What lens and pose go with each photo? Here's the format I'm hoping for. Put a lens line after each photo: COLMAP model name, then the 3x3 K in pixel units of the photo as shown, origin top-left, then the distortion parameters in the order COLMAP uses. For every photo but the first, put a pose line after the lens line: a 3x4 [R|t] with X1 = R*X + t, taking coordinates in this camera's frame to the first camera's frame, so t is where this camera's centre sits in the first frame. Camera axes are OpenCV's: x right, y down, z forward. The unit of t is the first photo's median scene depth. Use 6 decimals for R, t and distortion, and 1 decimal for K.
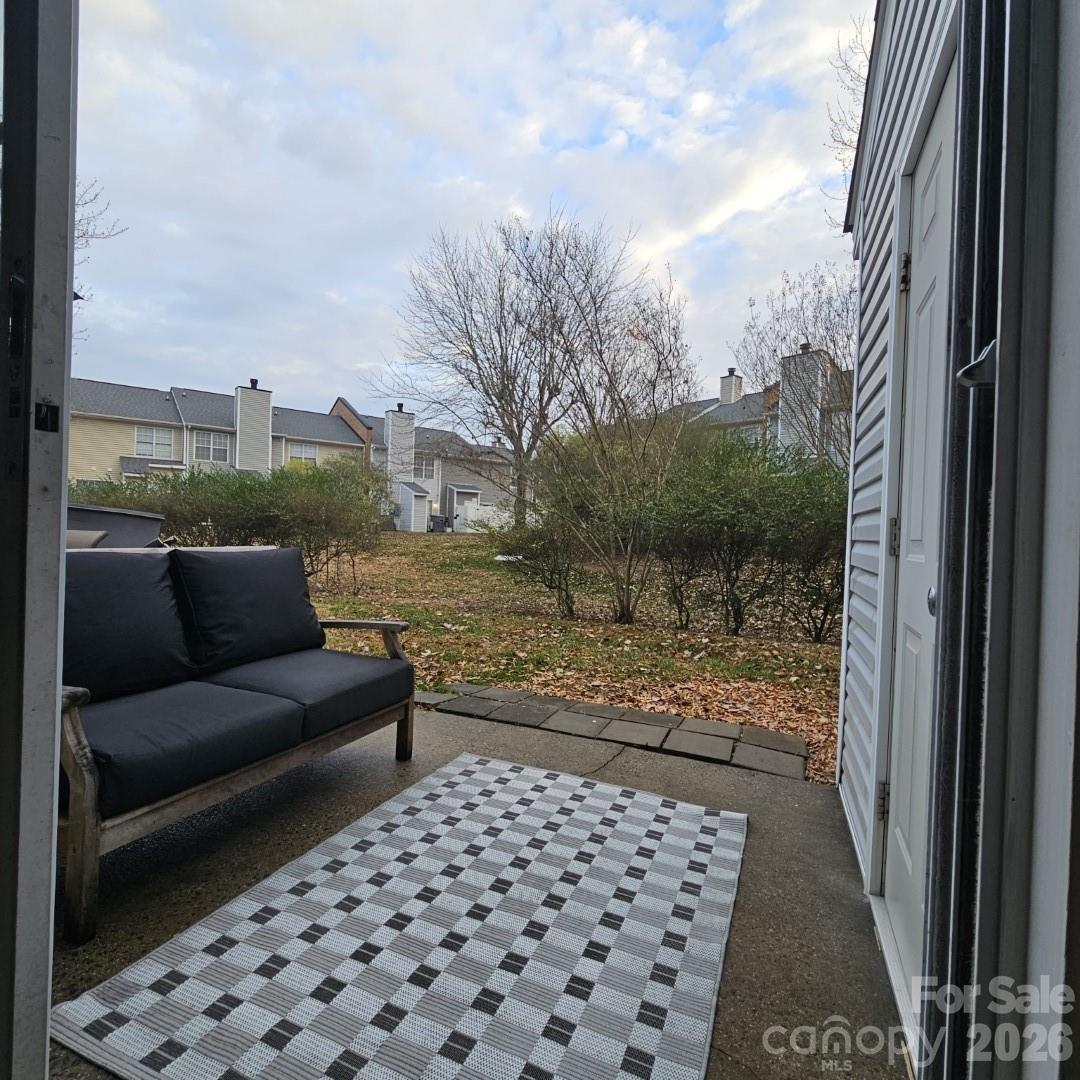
lens RADIAL K [[597.4, 0, 540.0], [0, 597.4, 540.0], [0, 0, 1]] dist [-0.006358, -0.002944]
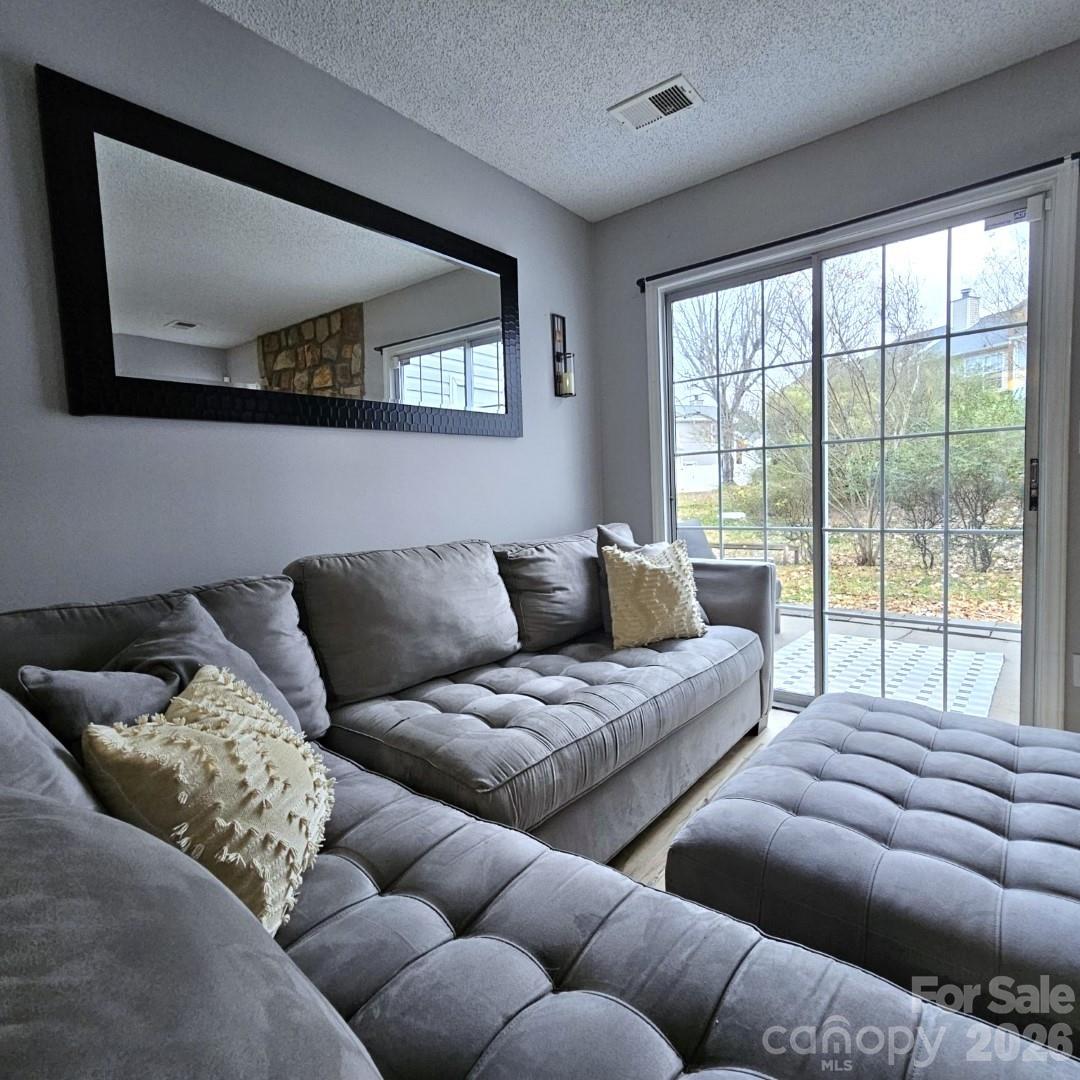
lens RADIAL K [[597.4, 0, 540.0], [0, 597.4, 540.0], [0, 0, 1]] dist [-0.006358, -0.002944]
pose [[0.949140, -0.047016, -0.311326, -0.094682], [0.068296, 0.995989, 0.057803, -0.020310], [0.307359, -0.076125, 0.948544, -0.260258]]
